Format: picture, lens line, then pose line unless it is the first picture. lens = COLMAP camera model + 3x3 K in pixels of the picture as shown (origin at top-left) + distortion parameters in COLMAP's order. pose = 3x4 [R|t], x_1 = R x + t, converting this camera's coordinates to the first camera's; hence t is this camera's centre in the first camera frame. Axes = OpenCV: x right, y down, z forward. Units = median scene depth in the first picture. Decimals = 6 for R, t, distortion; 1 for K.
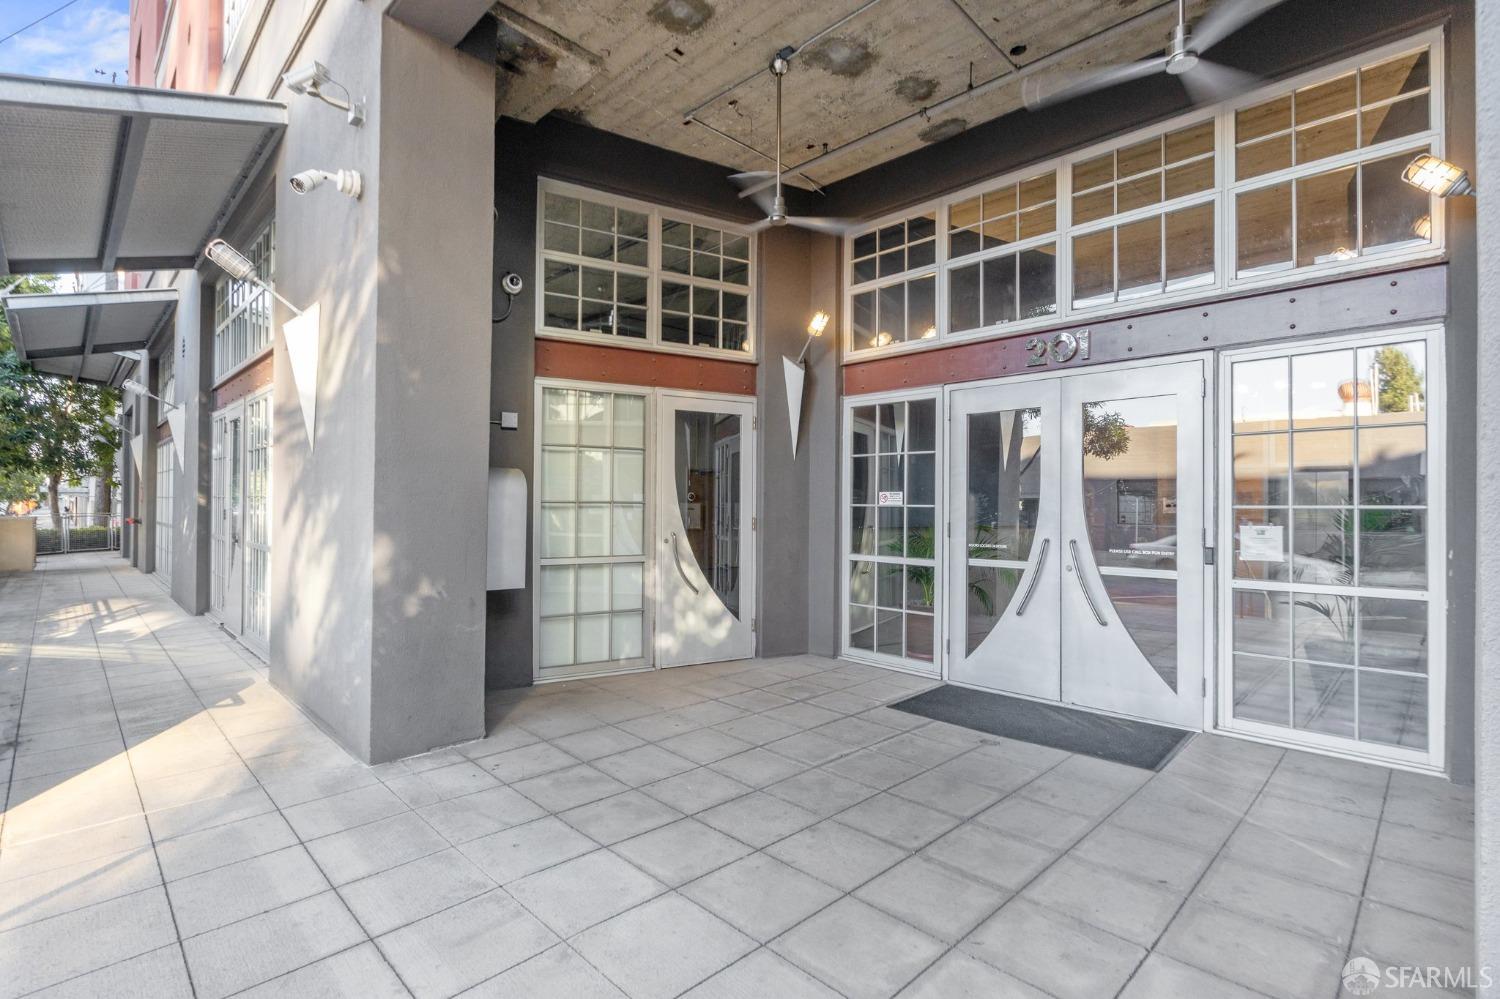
lens RADIAL K [[702.9, 0, 756.6], [0, 702.9, 493.1], [0, 0, 1]] dist [-0.003459, -0.000812]
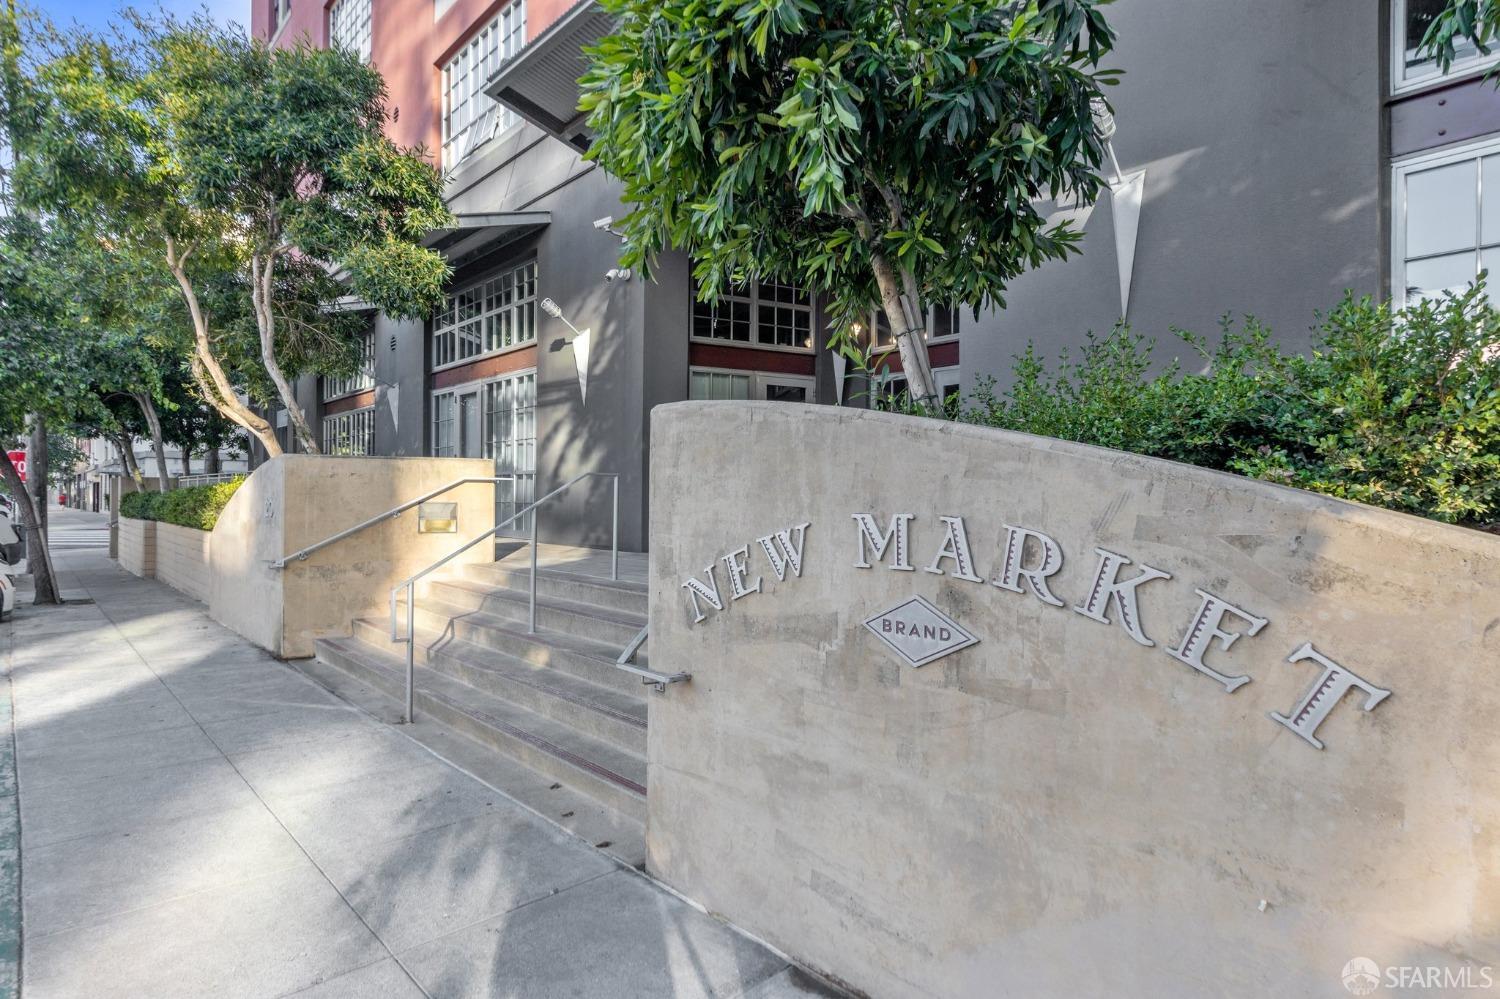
lens RADIAL K [[807.0, 0, 750.0], [0, 807.0, 499.5], [0, 0, 1]] dist [0.001170, 0.000338]
pose [[0.998987, 0.001200, -0.044976, -0.070455], [-0.000583, 0.999906, 0.013731, 0.123400], [0.044988, -0.013690, 0.998894, -0.882912]]
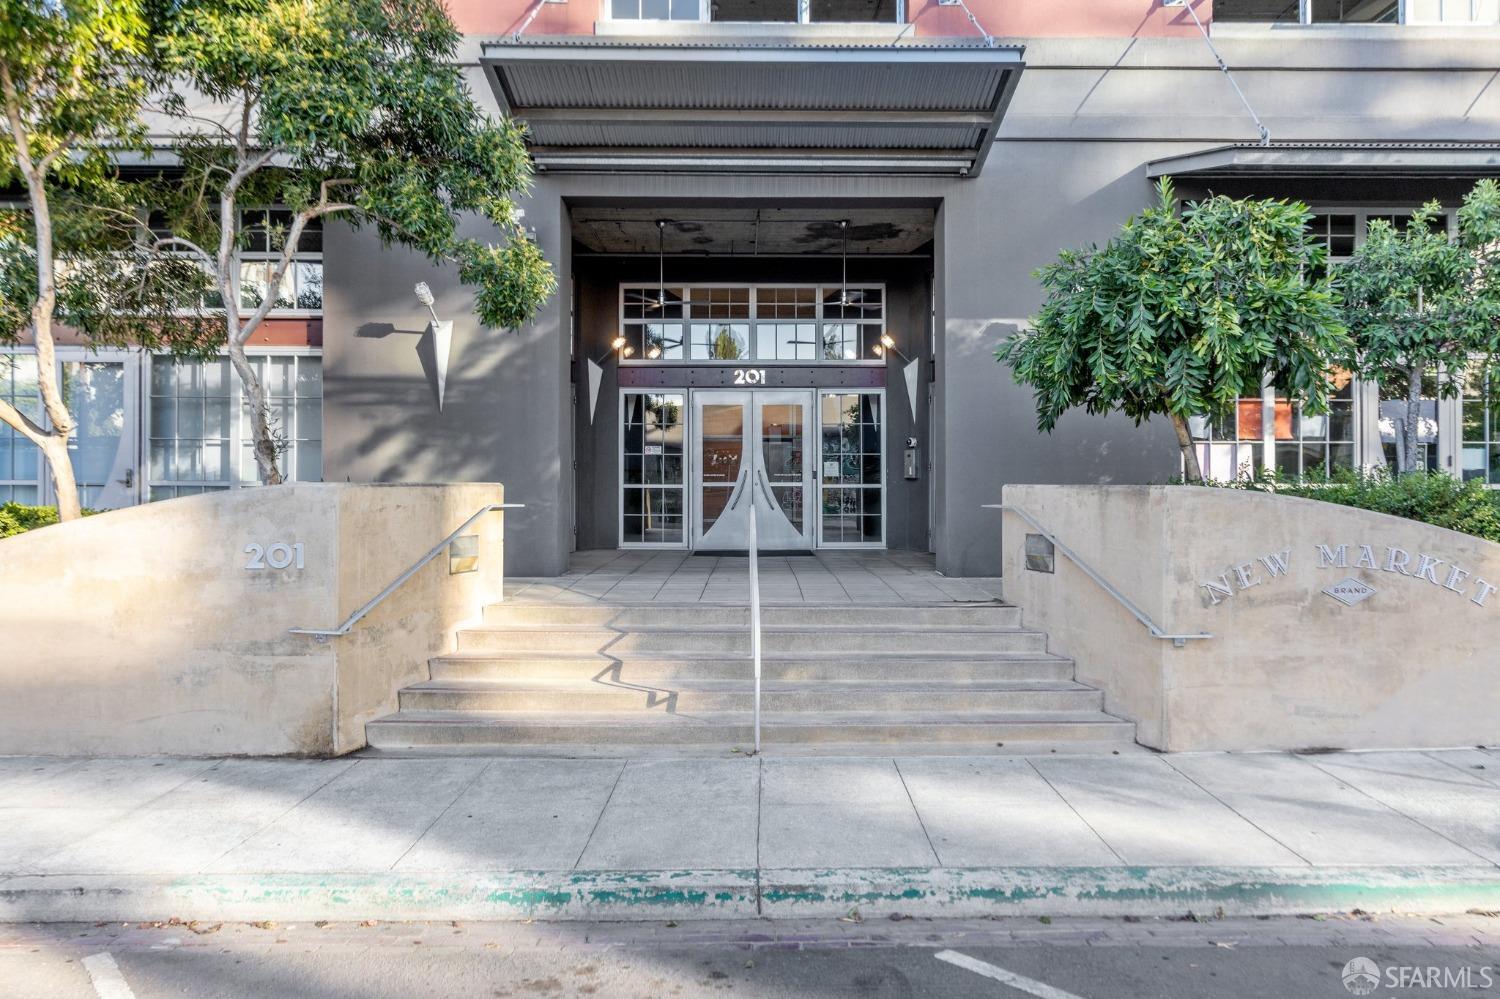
lens RADIAL K [[939.3, 0, 753.8], [0, 939.3, 475.2], [0, 0, 1]] dist [-0.010871, -0.002722]
pose [[0.709525, -0.000113, 0.704681, -1.241749], [-0.005093, 0.999973, 0.005288, 0.054270], [-0.704662, -0.007341, 0.709505, -0.789304]]
